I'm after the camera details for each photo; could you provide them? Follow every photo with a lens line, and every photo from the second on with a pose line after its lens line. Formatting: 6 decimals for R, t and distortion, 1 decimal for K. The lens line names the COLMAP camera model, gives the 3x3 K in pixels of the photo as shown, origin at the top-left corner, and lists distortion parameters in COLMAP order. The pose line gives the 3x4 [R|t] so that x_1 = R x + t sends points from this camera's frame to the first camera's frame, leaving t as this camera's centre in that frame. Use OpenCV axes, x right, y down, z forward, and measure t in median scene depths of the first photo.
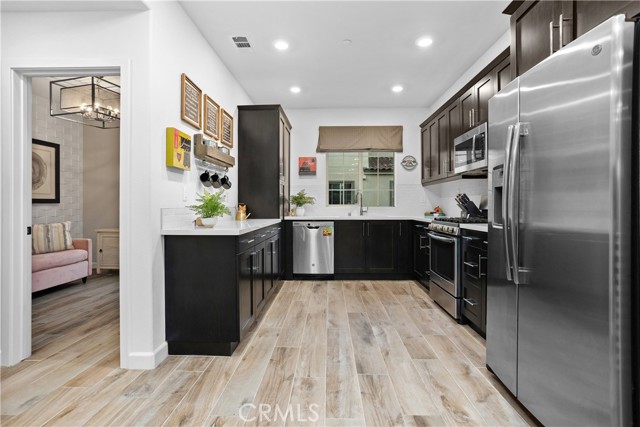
lens RADIAL K [[308.2, 0, 315.8], [0, 308.2, 210.3], [0, 0, 1]] dist [-0.052947, 0.028407]
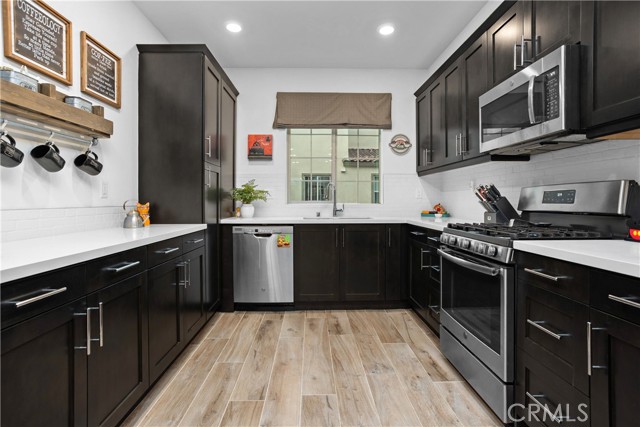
lens RADIAL K [[308.2, 0, 315.8], [0, 308.2, 210.3], [0, 0, 1]] dist [-0.052947, 0.028407]
pose [[0.998033, -0.000957, 0.062690, 0.065563], [-0.000101, 0.999858, 0.016871, -0.010219], [-0.062697, -0.016844, 0.997890, 0.318131]]
